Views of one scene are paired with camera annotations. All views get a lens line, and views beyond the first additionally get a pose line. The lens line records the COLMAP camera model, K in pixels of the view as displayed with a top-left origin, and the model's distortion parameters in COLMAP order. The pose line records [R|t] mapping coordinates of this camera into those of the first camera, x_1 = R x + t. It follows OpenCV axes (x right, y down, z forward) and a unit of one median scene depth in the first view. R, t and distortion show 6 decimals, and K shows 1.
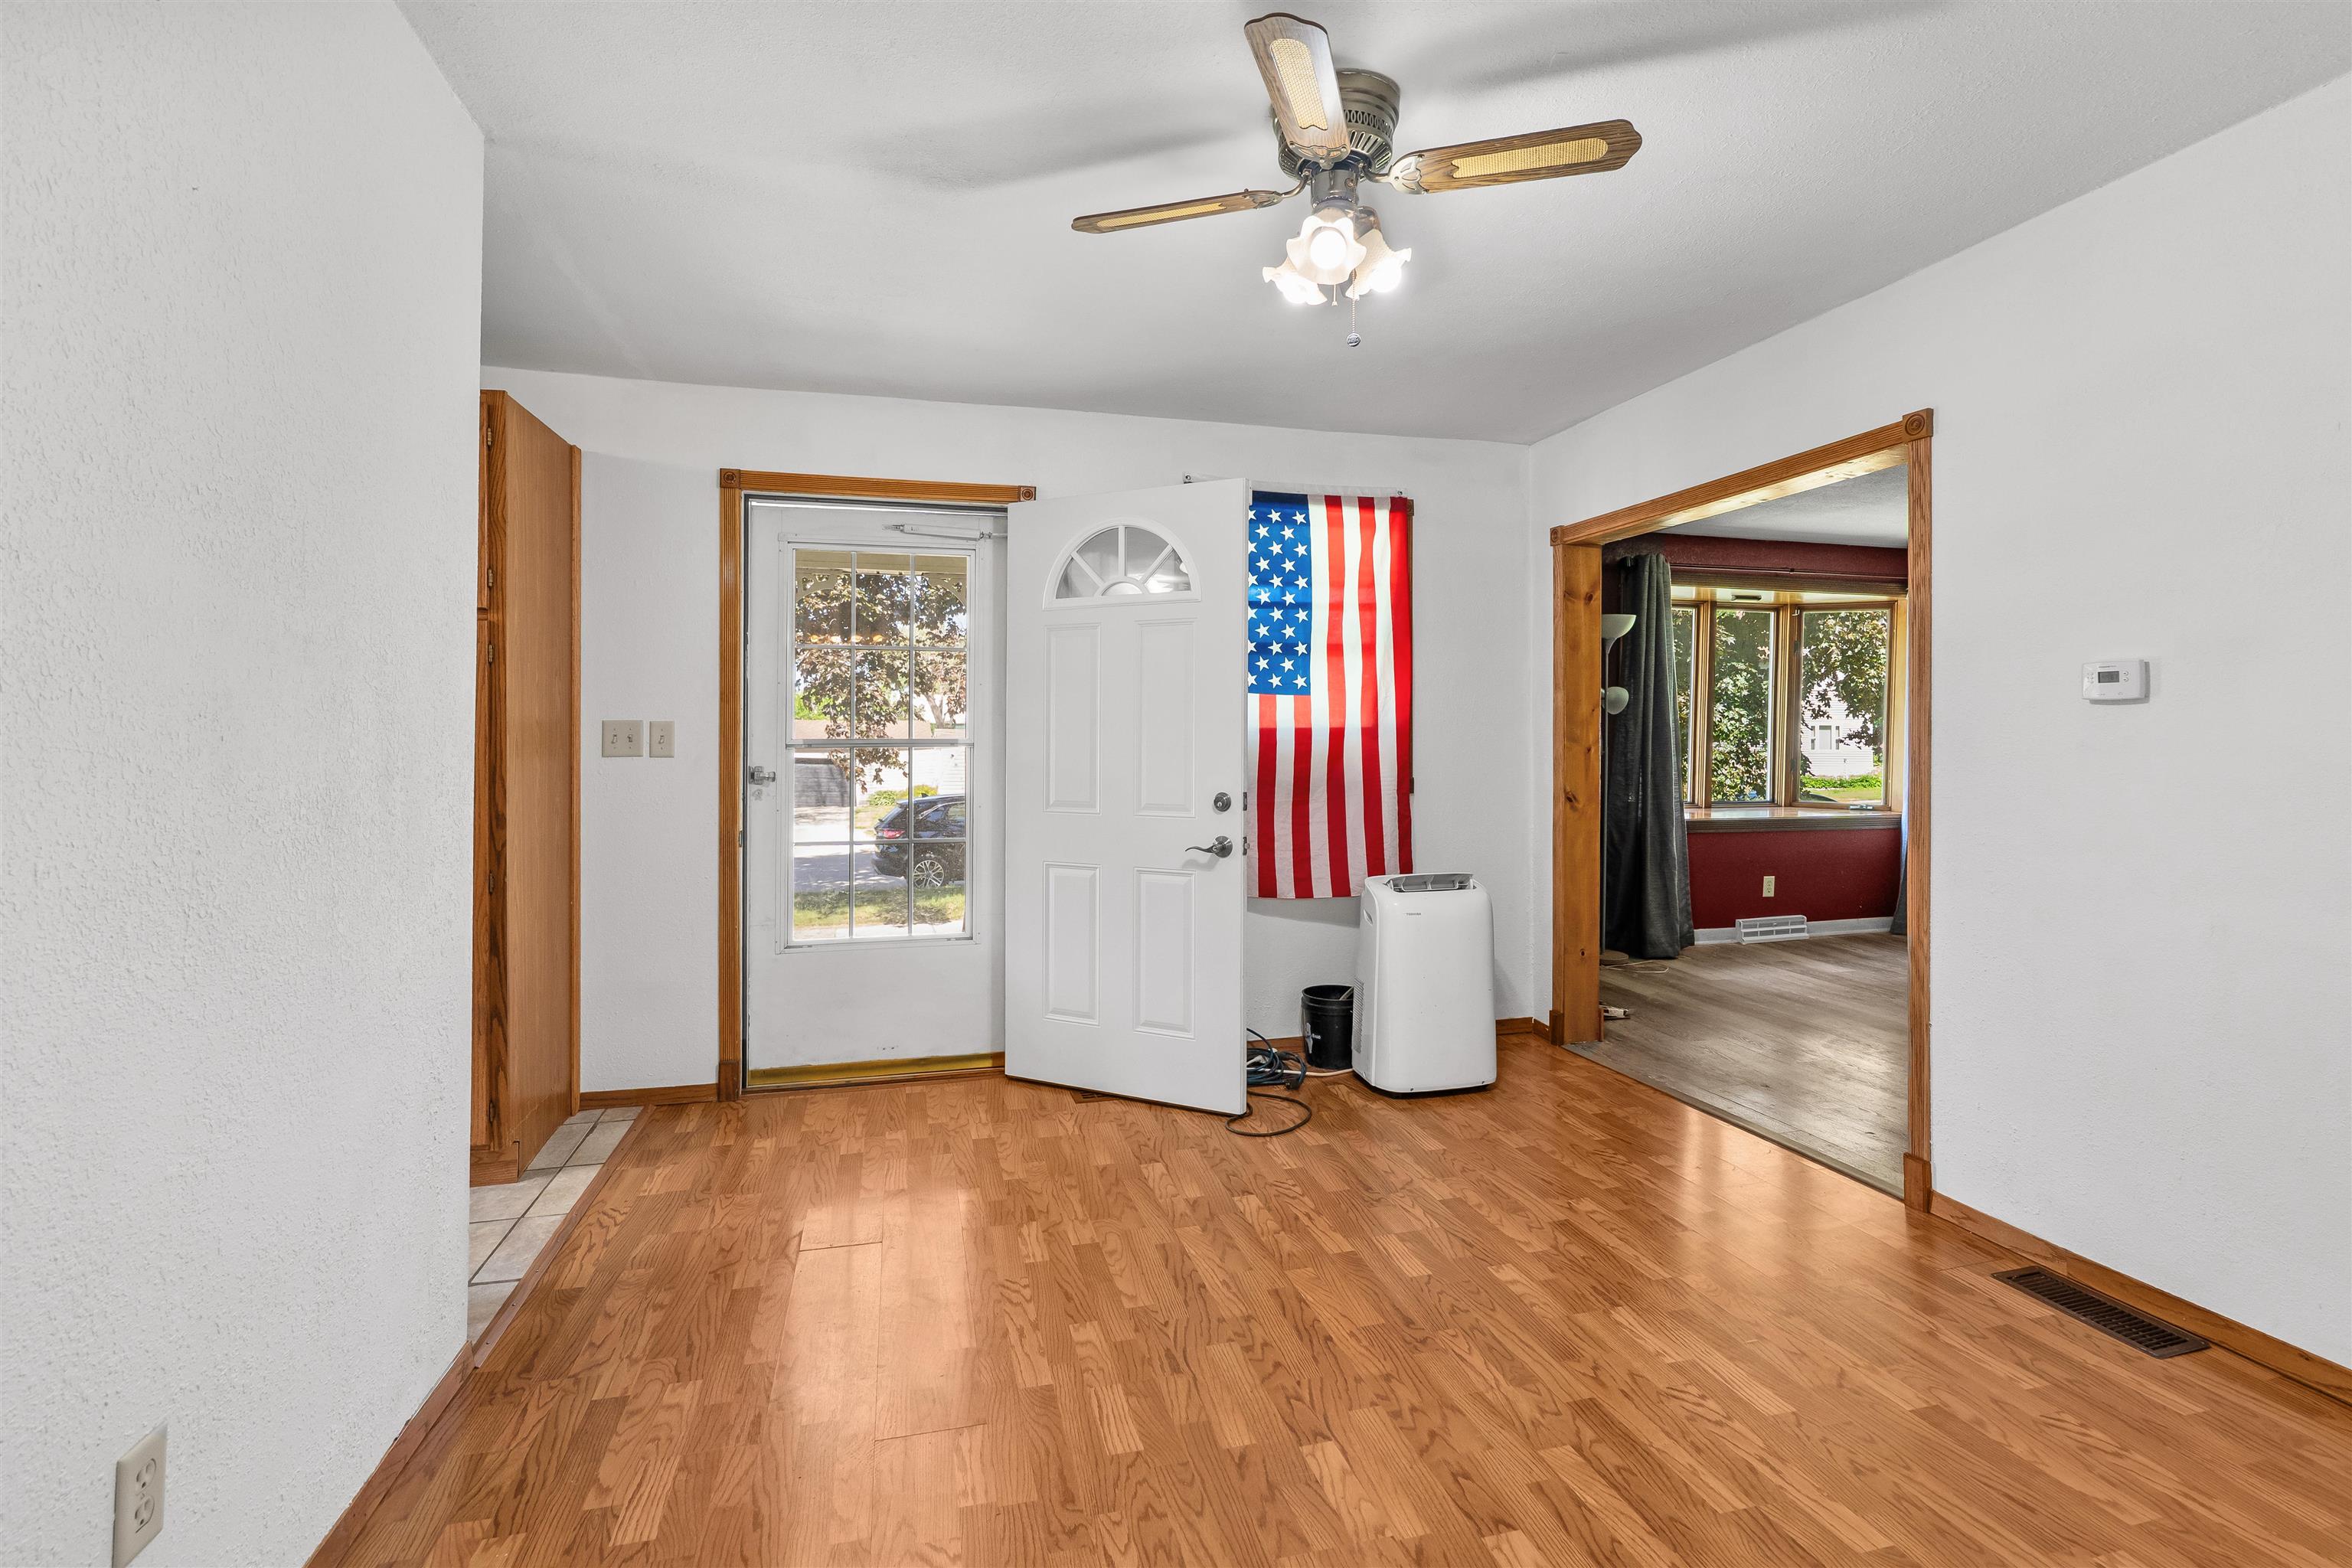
lens RADIAL K [[1076.2, 0, 1187.8], [0, 1076.2, 731.0], [0, 0, 1]] dist [-0.002222, 0.000688]
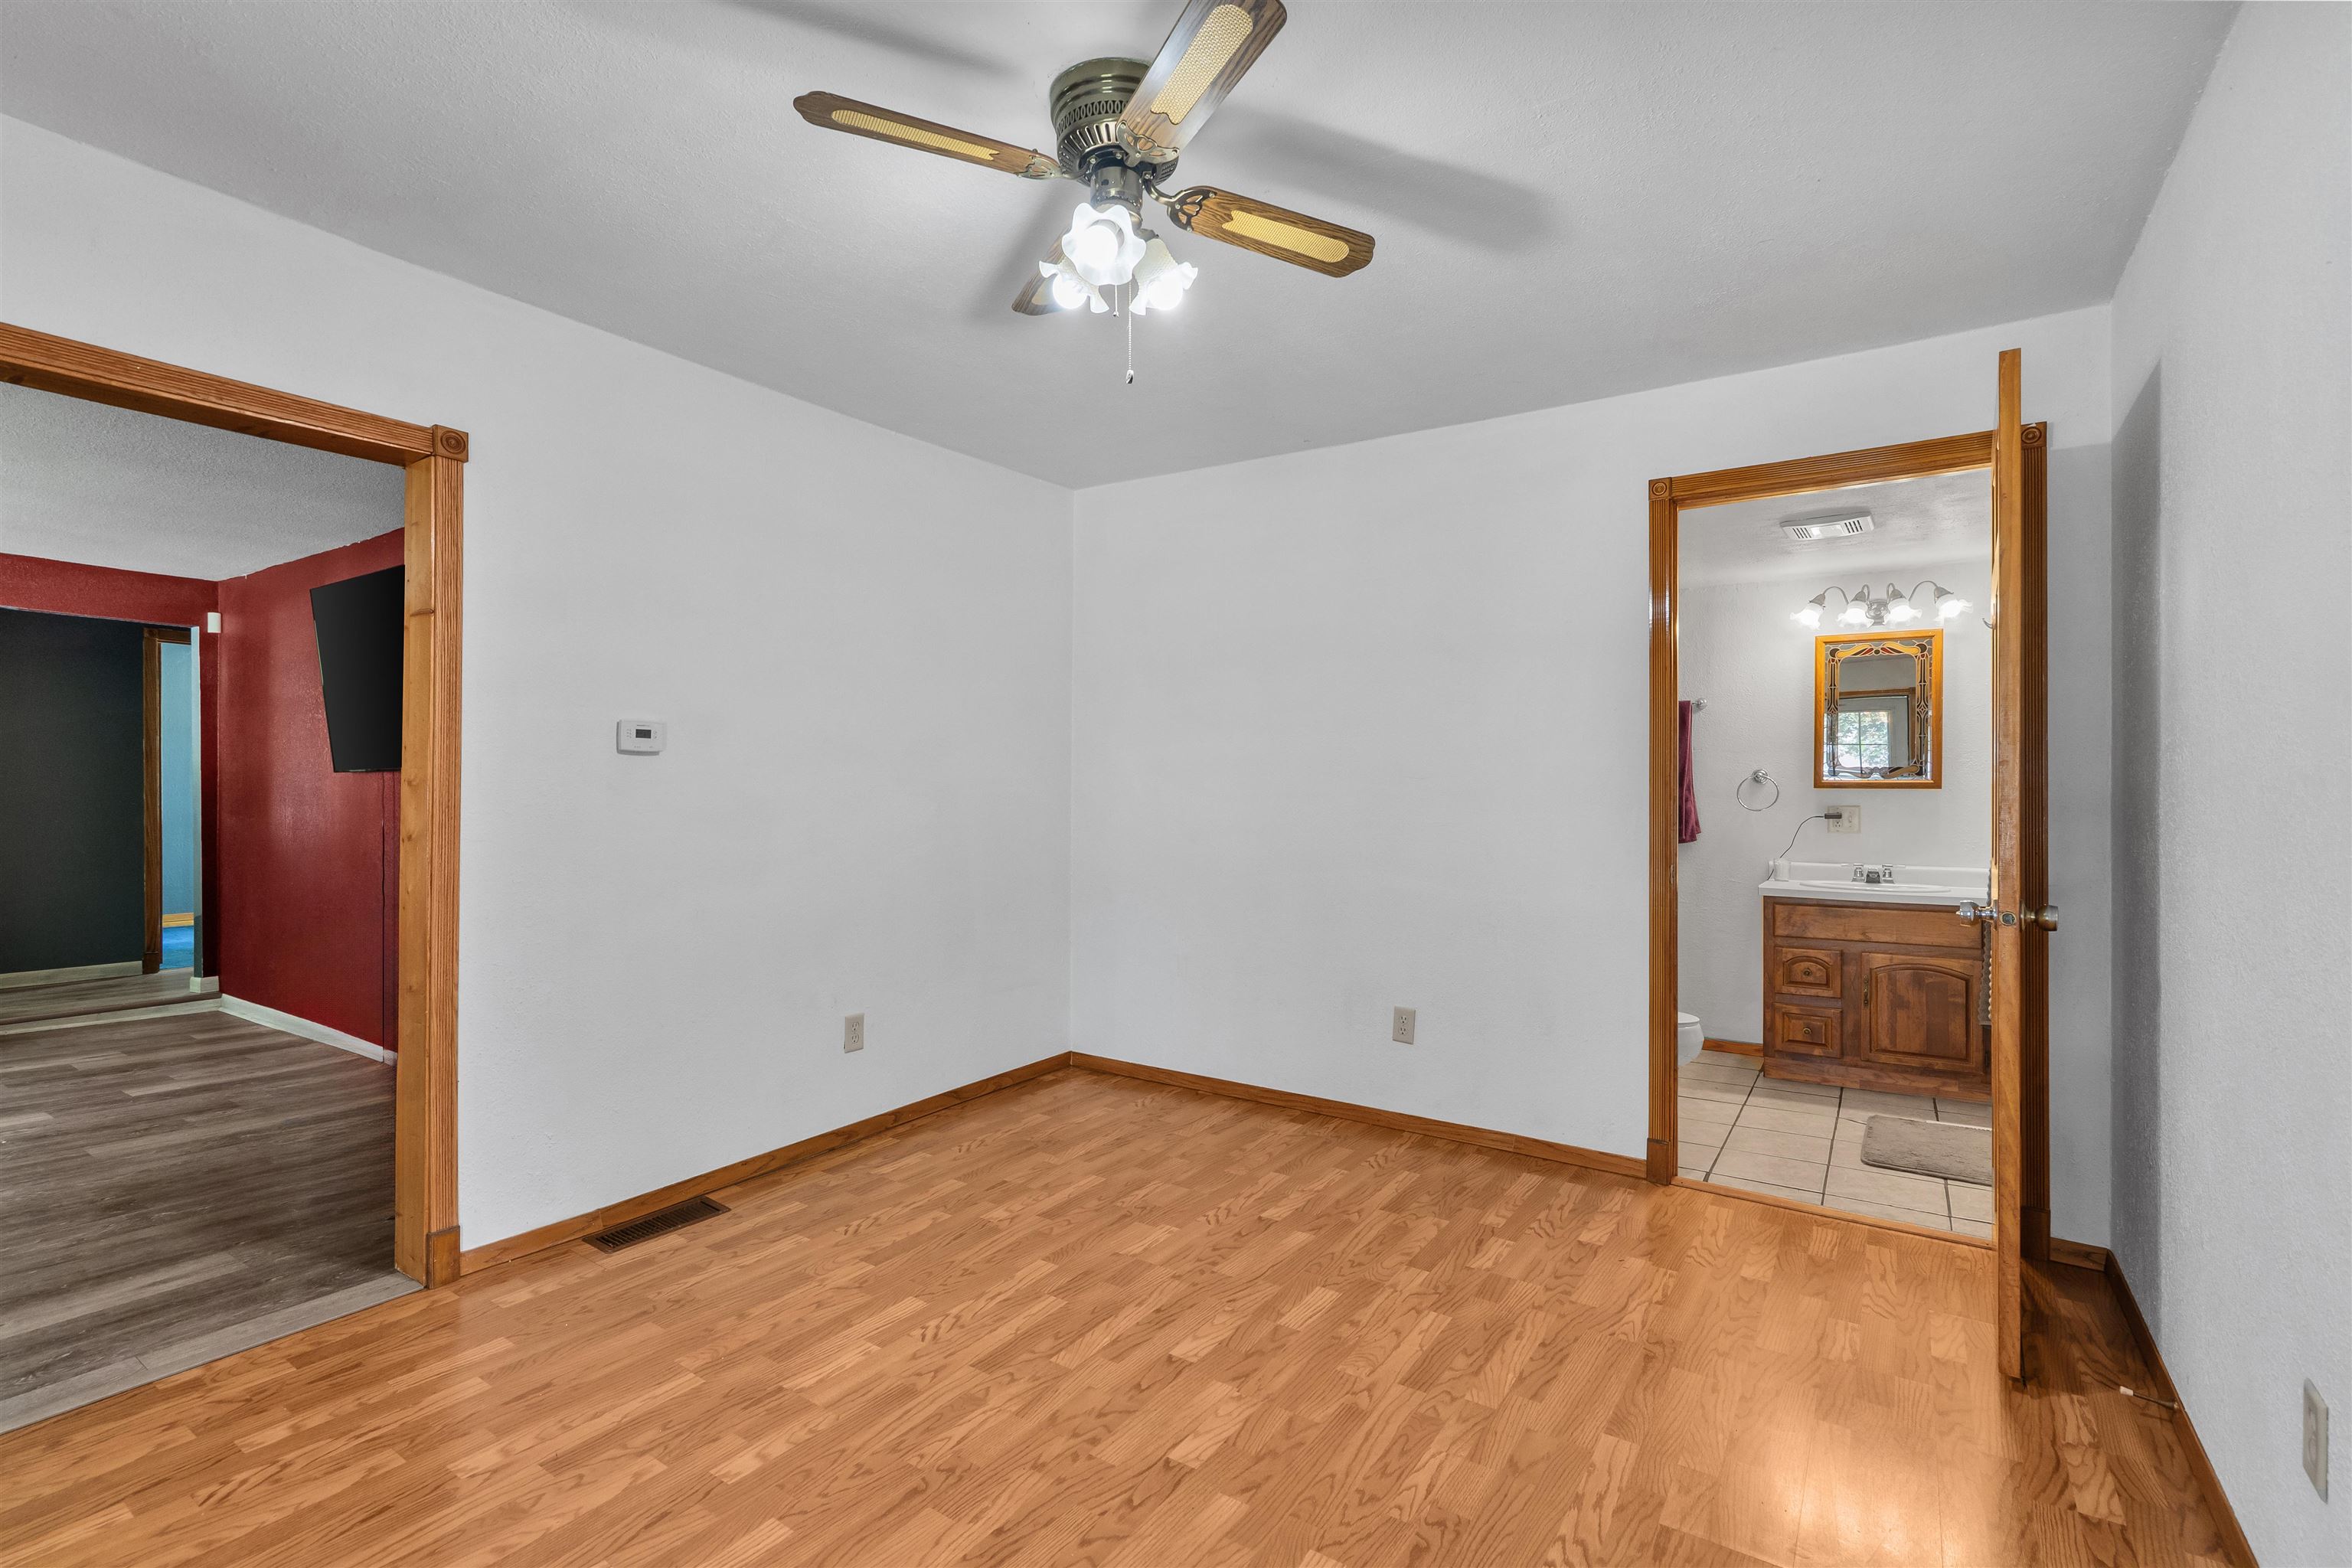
lens RADIAL K [[1076.2, 0, 1178.9], [0, 1076.2, 787.1], [0, 0, 1]] dist [-0.002222, 0.000688]
pose [[-0.656329, 0.000546, 0.754475, -0.609630], [-0.007489, 0.999946, -0.007238, 0.020726], [-0.754438, -0.010401, -0.656289, 1.561790]]
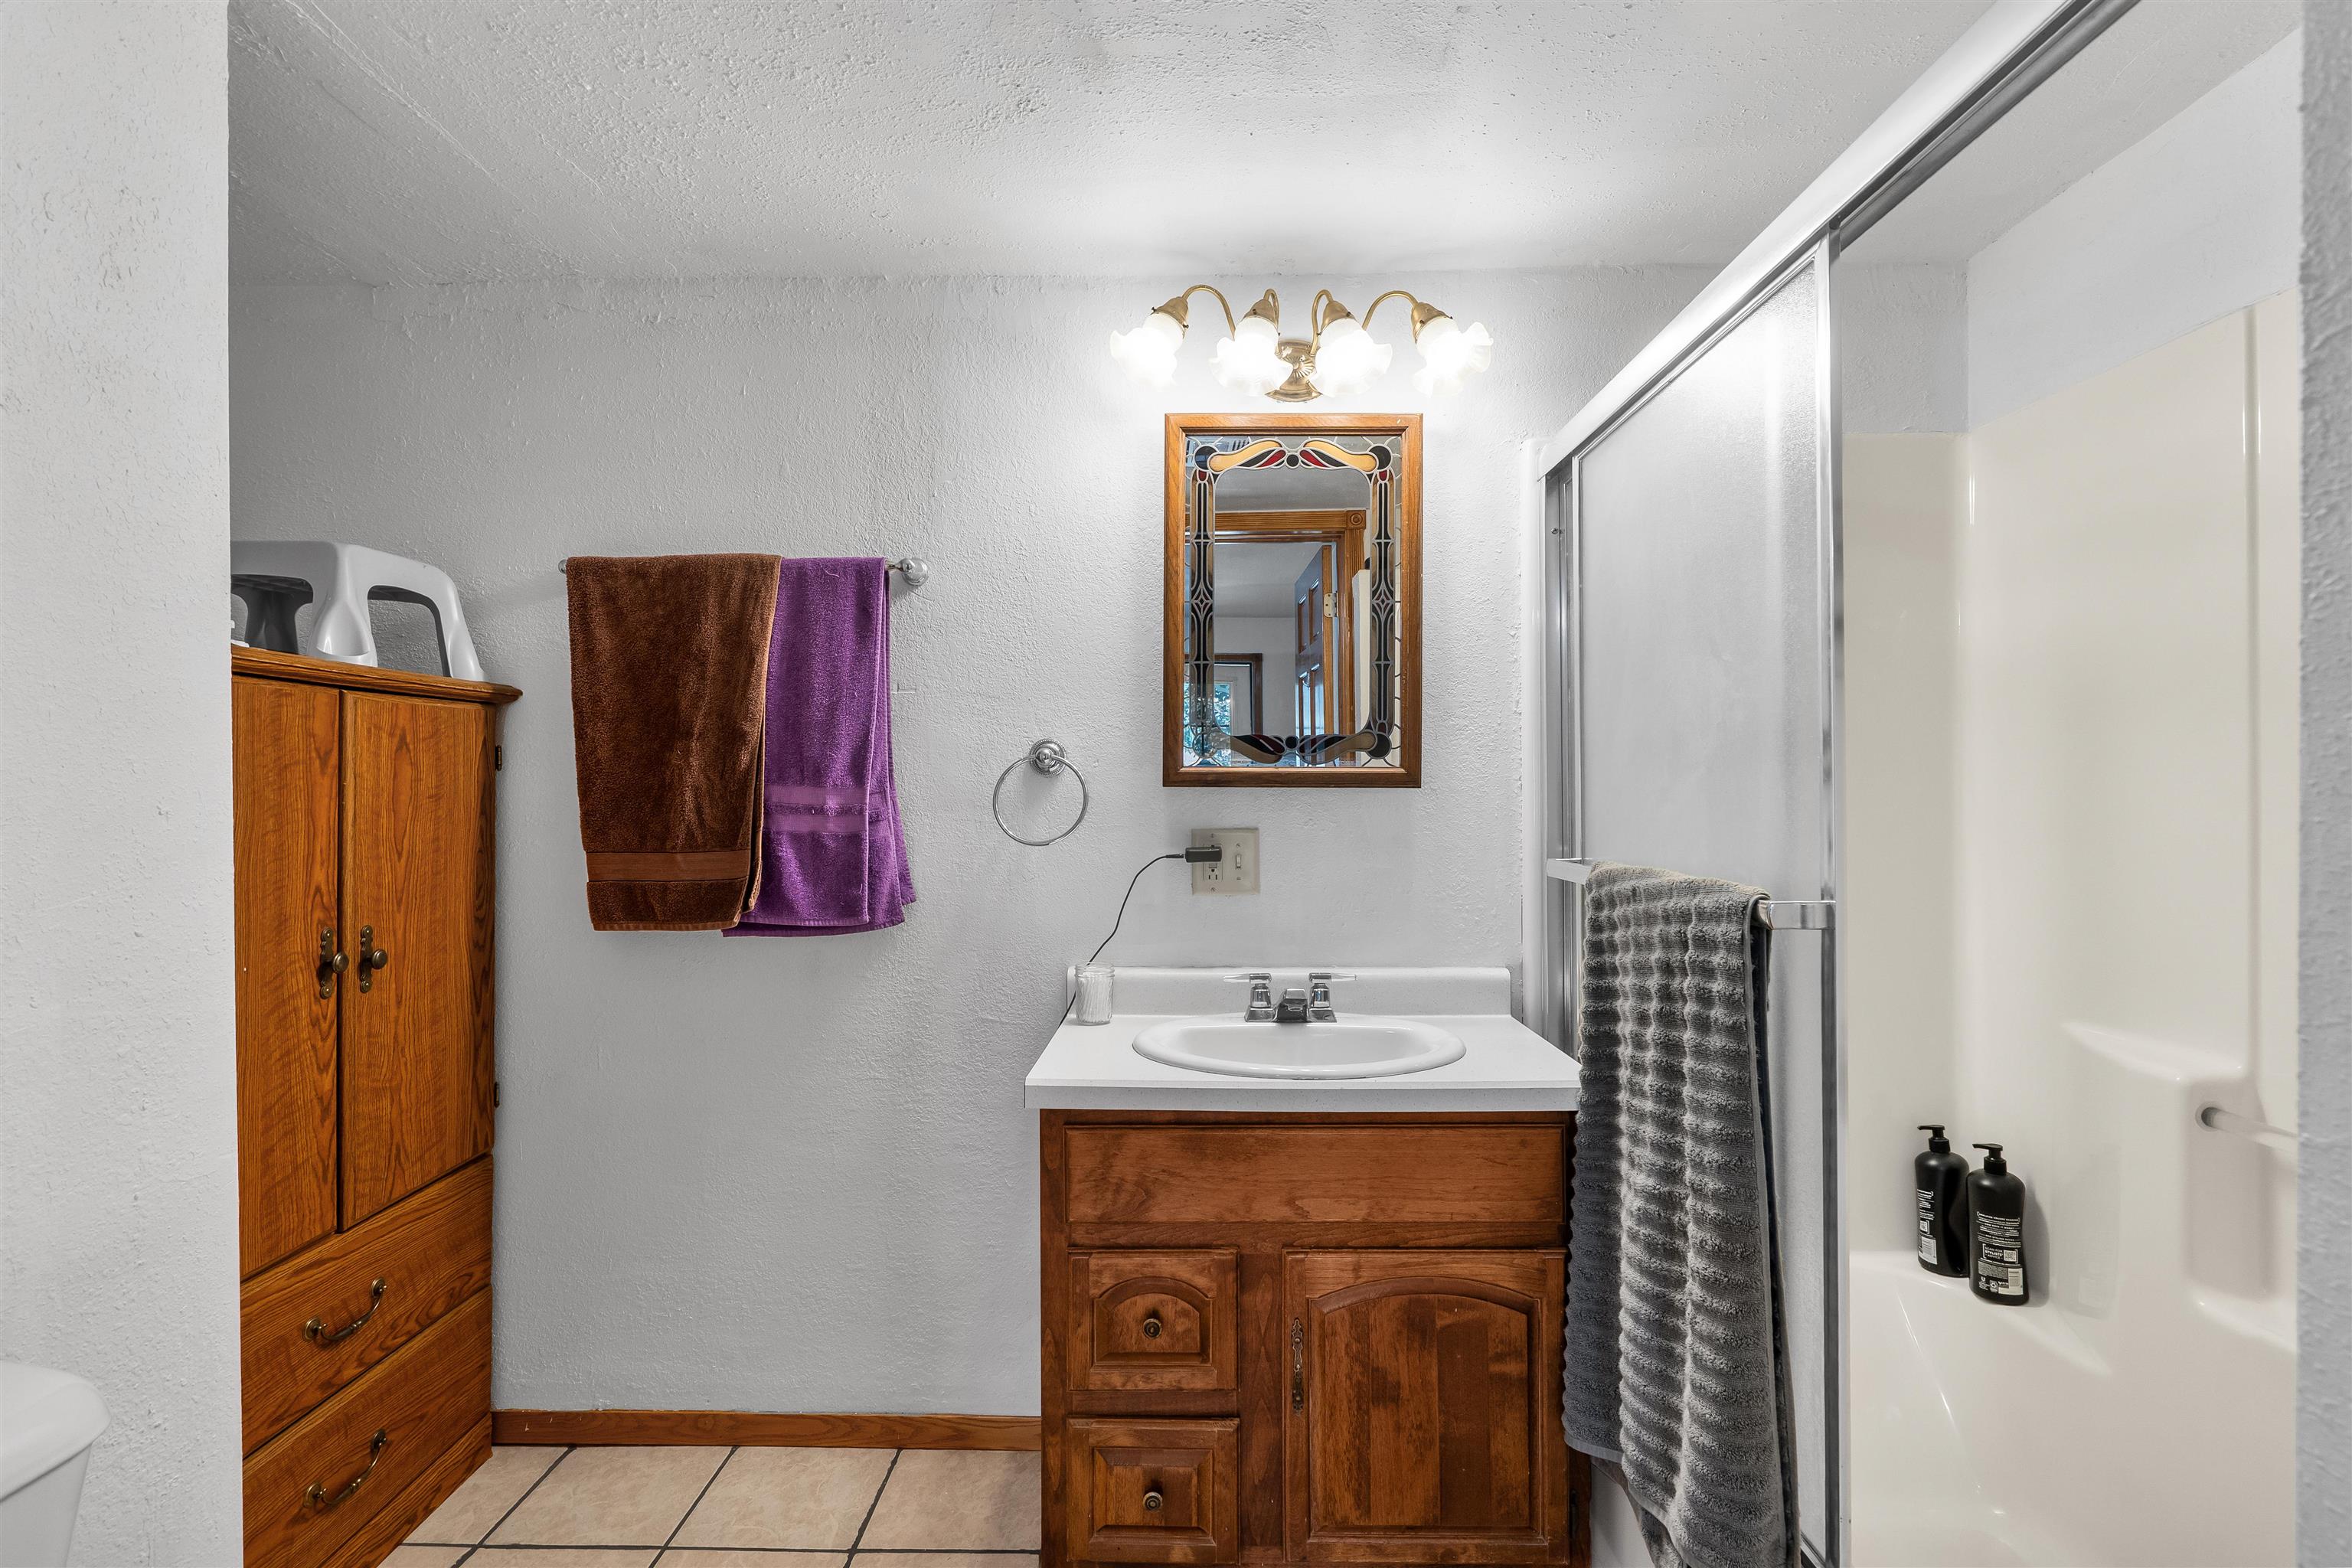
lens RADIAL K [[1076.2, 0, 1178.2], [0, 1076.2, 781.3], [0, 0, 1]] dist [-0.002222, 0.000688]
pose [[-0.957115, 0.004201, 0.289677, -0.398203], [0.000516, 0.999918, -0.012796, 0.014257], [-0.289707, -0.012098, -0.957039, 0.942160]]
